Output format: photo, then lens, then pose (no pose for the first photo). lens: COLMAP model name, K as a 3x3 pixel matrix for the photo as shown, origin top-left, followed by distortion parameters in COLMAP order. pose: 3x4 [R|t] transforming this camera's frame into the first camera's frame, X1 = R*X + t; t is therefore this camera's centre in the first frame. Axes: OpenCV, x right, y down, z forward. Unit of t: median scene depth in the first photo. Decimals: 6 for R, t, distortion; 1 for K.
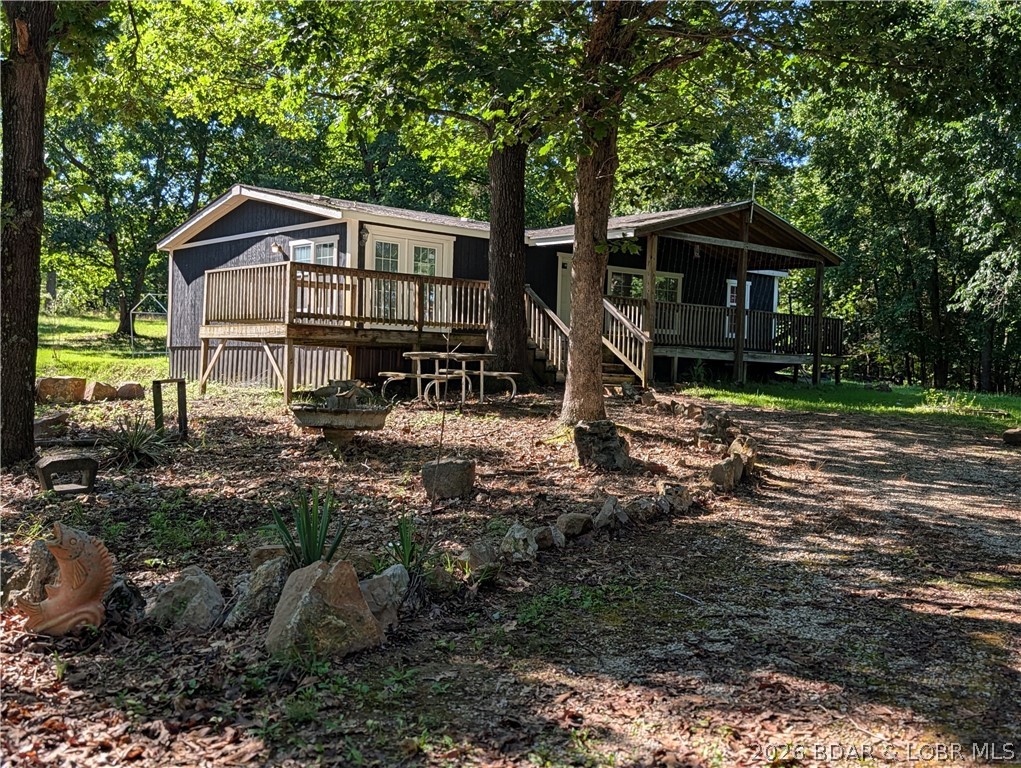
lens RADIAL K [[1113.0, 0, 510.3], [0, 1113.0, 409.6], [0, 0, 1]] dist [0.144346, -0.006471]
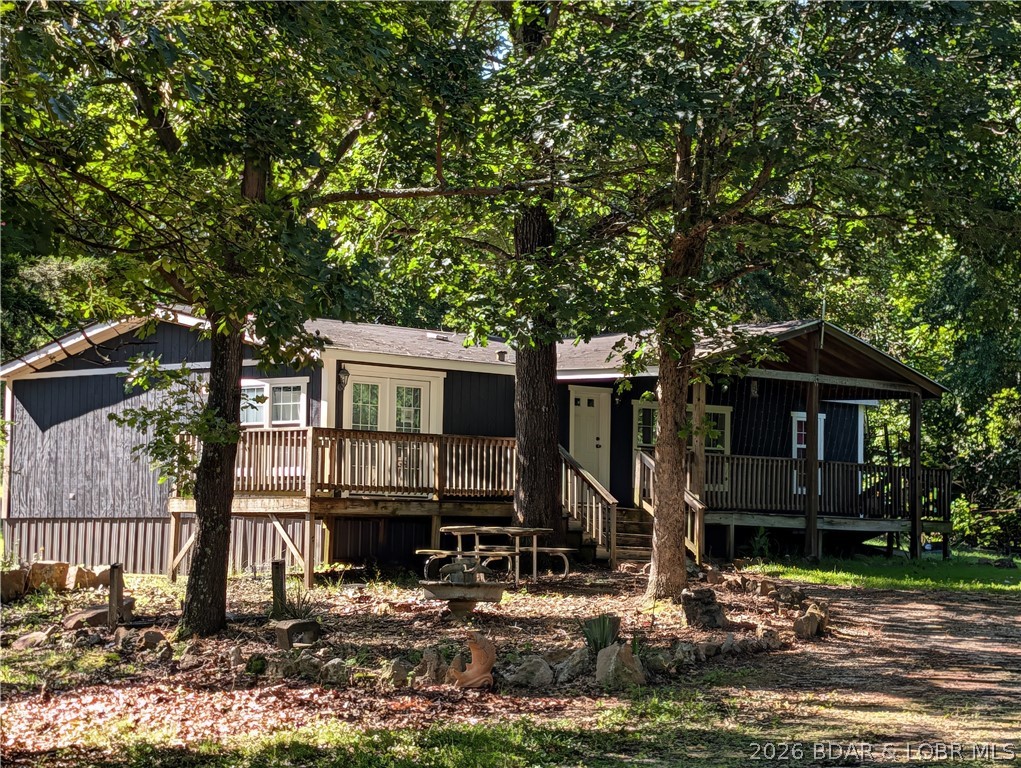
lens RADIAL K [[2522.8, 0, 510.5], [0, 2522.8, 384.0], [0, 0, 1]] dist [0.188122, -0.290865]
pose [[0.996550, -0.006904, 0.082711, -0.171374], [0.014758, 0.995394, -0.094730, 0.022225], [-0.081676, 0.095624, 0.992061, -0.846059]]
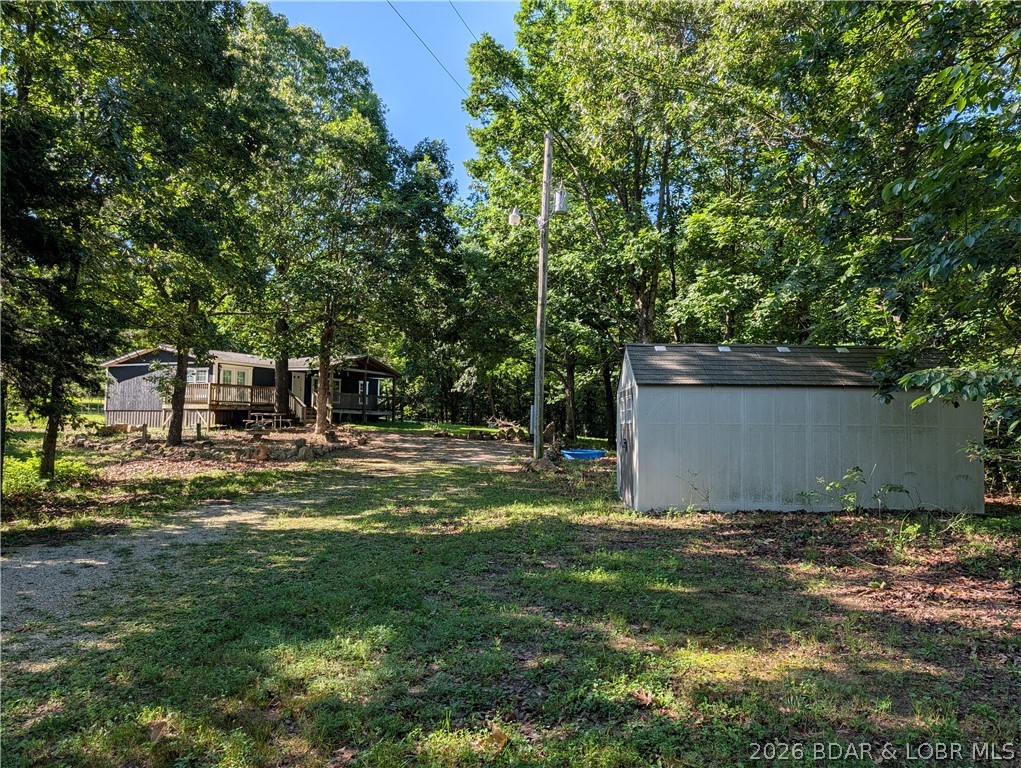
lens RADIAL K [[720.0, 0, 531.6], [0, 720.0, 389.9], [0, 0, 1]] dist [0.000635, -0.067969]
pose [[0.910109, 0.003702, 0.414353, -0.174563], [0.026000, 0.997480, -0.066019, 0.027006], [-0.413554, 0.070858, 0.907718, -0.883035]]
